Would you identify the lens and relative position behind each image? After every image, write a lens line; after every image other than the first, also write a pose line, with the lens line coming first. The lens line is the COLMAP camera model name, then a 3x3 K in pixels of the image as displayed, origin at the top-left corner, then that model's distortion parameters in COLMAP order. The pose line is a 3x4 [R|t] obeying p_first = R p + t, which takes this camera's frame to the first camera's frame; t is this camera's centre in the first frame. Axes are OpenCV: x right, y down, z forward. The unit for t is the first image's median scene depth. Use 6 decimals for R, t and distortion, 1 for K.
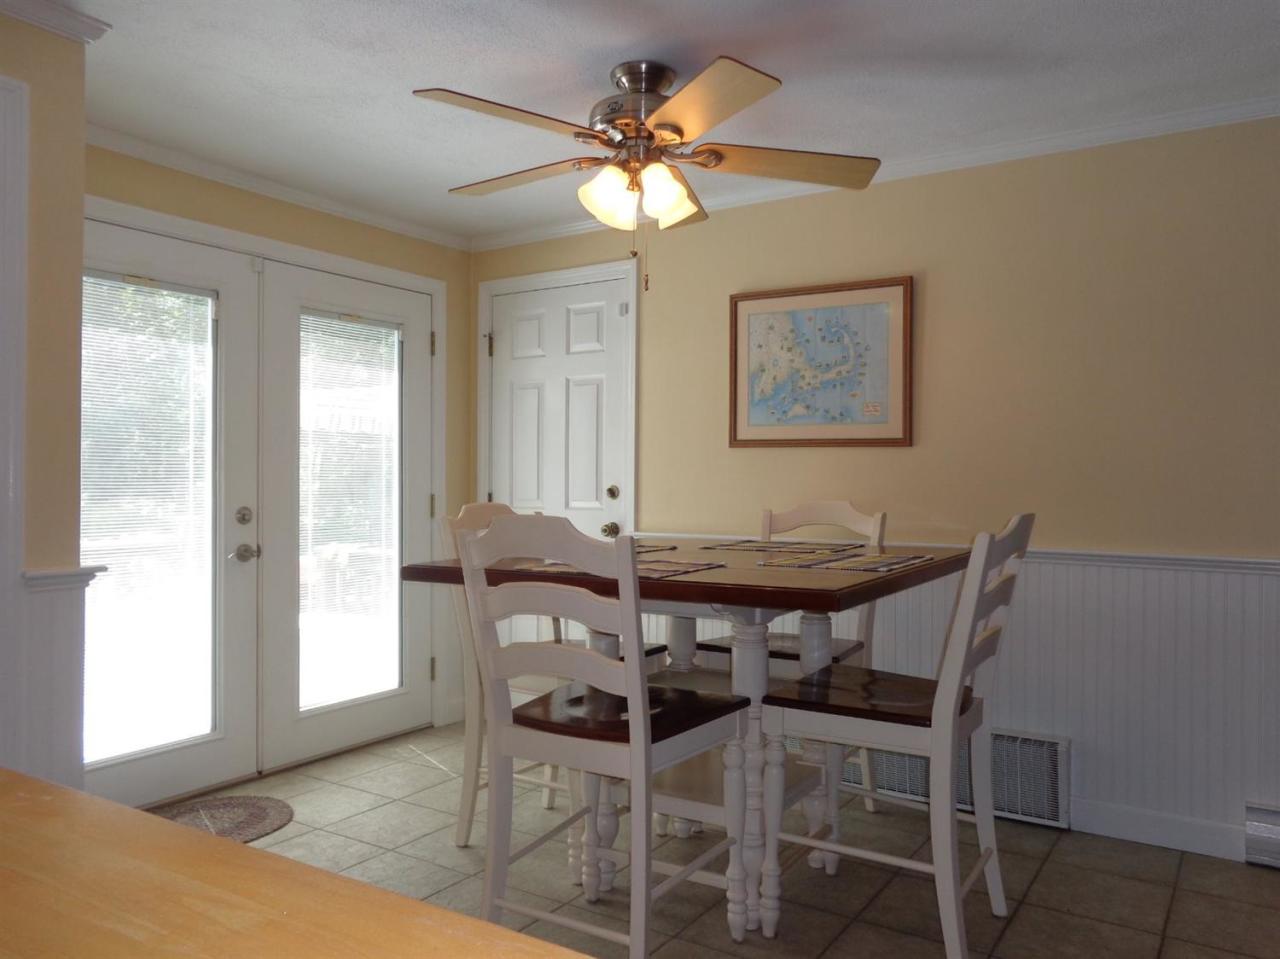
lens RADIAL K [[950.6, 0, 645.5], [0, 950.6, 473.3], [0, 0, 1]] dist [-0.001782, 0.002505]
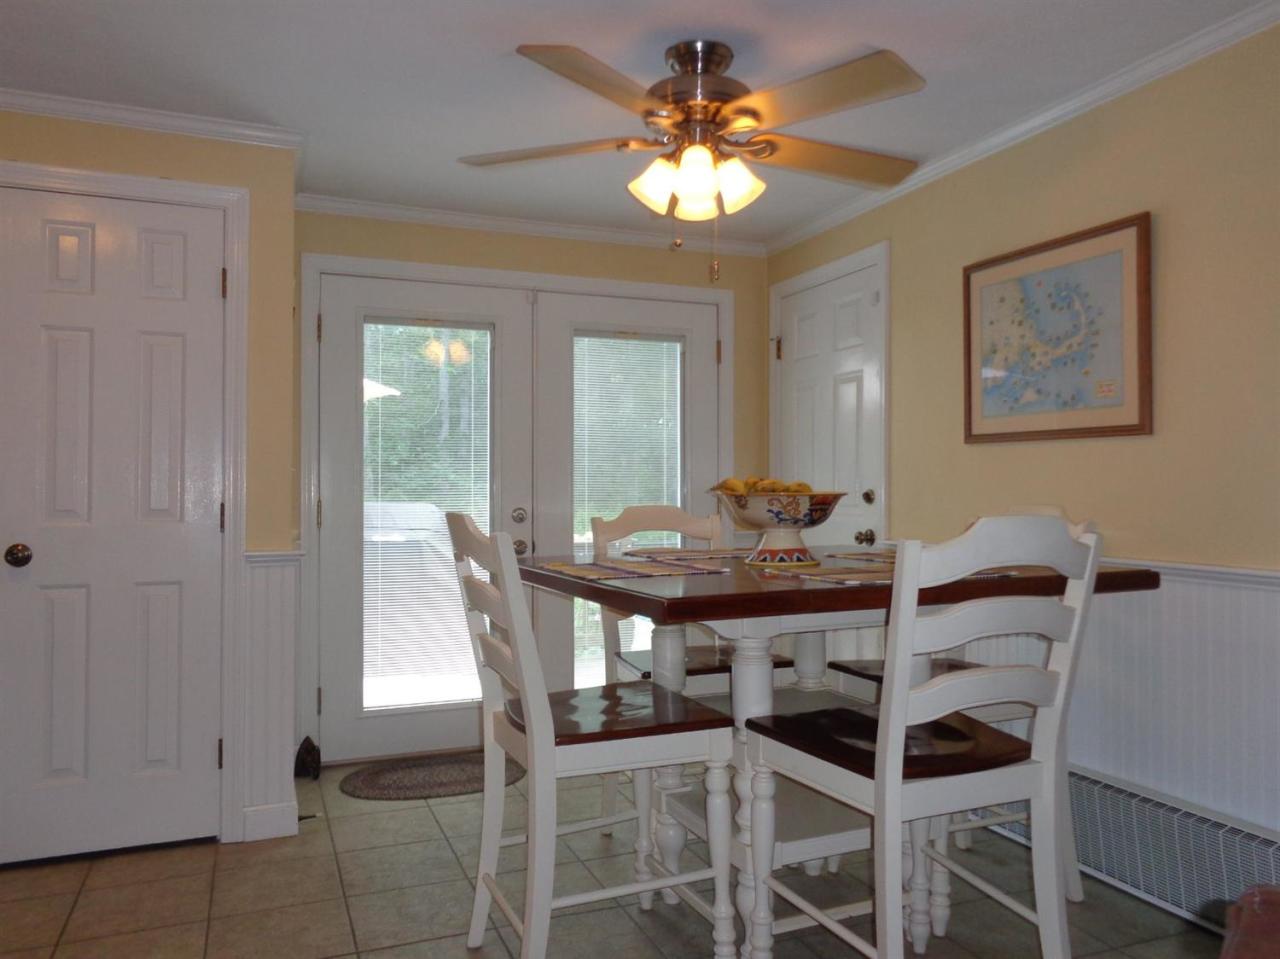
lens RADIAL K [[952.4, 0, 640.0], [0, 952.4, 479.5], [0, 0, 1]] dist [-0.011502, -0.004366]
pose [[0.823734, -0.009841, -0.566891, 0.351873], [0.006702, 0.999949, -0.007620, 0.009968], [0.566937, 0.002478, 0.823758, 0.132473]]
